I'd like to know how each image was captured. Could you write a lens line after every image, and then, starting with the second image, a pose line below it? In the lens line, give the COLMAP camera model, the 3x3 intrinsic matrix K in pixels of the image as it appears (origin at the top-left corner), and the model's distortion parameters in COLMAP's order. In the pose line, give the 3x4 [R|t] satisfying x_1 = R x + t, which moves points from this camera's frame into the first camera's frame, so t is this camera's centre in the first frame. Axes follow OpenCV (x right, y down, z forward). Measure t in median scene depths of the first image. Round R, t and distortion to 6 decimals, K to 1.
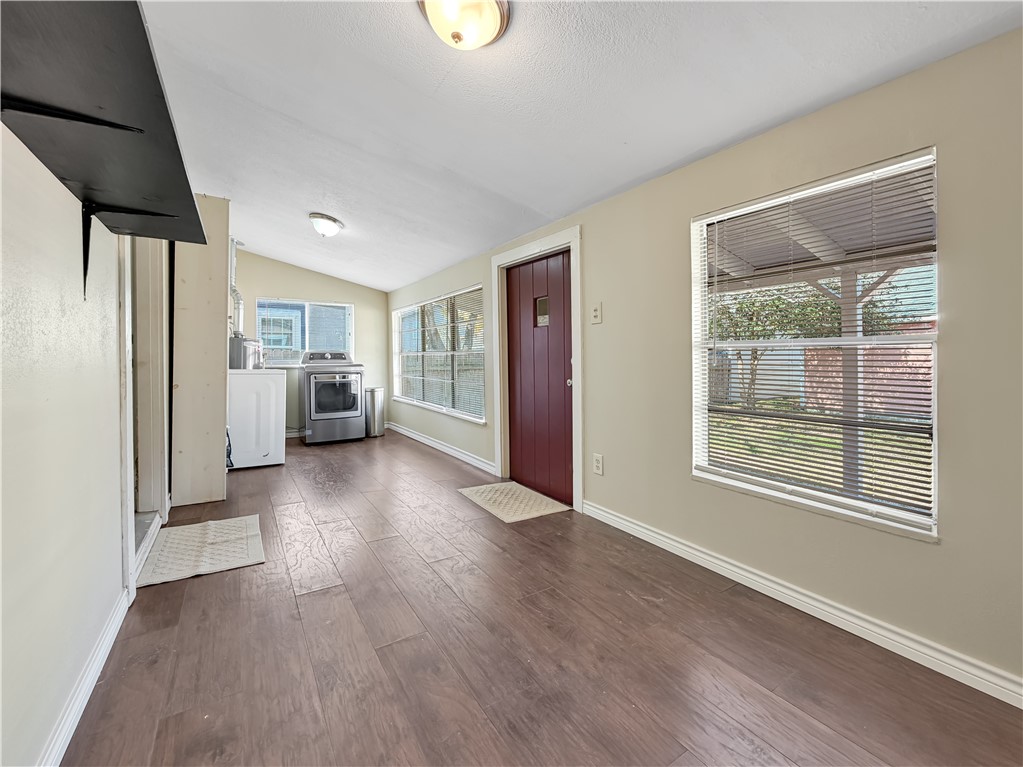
lens RADIAL K [[429.1, 0, 519.5], [0, 429.1, 367.8], [0, 0, 1]] dist [0.001324, 0.000102]
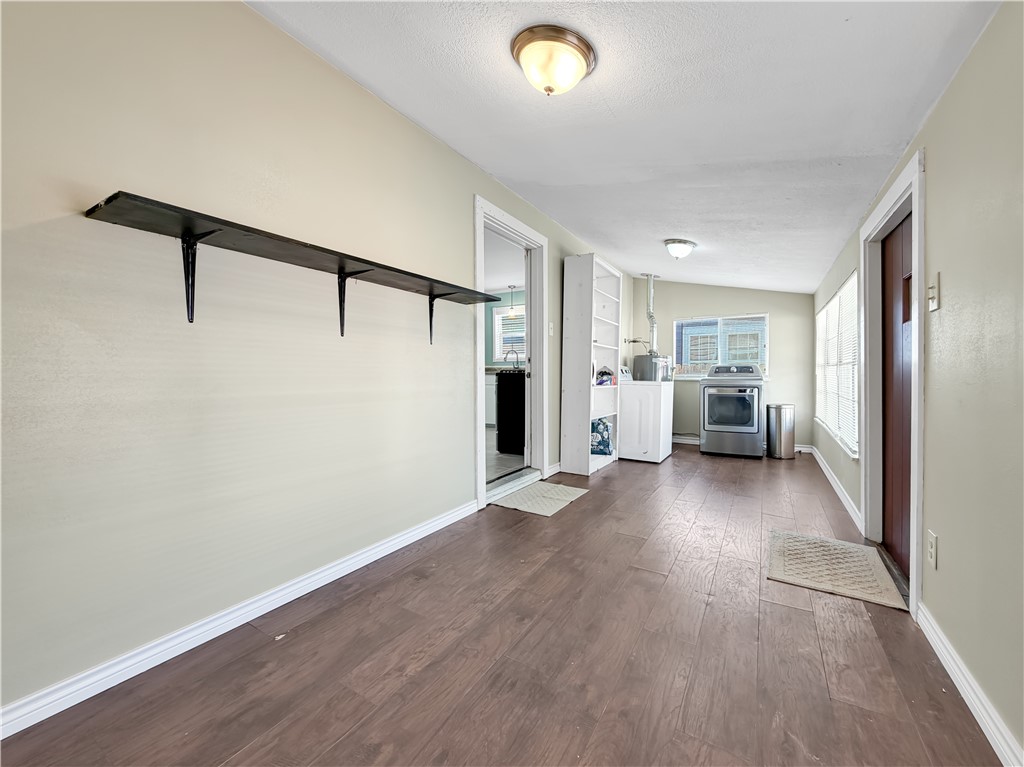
lens RADIAL K [[420.0, 0, 507.0], [0, 420.0, 382.7], [0, 0, 1]] dist [-0.001192, -0.000194]
pose [[0.426610, 0.020105, -0.904212, 0.305425], [-0.017440, 0.999750, 0.014001, -0.001216], [0.904268, 0.009796, 0.426854, 0.150291]]
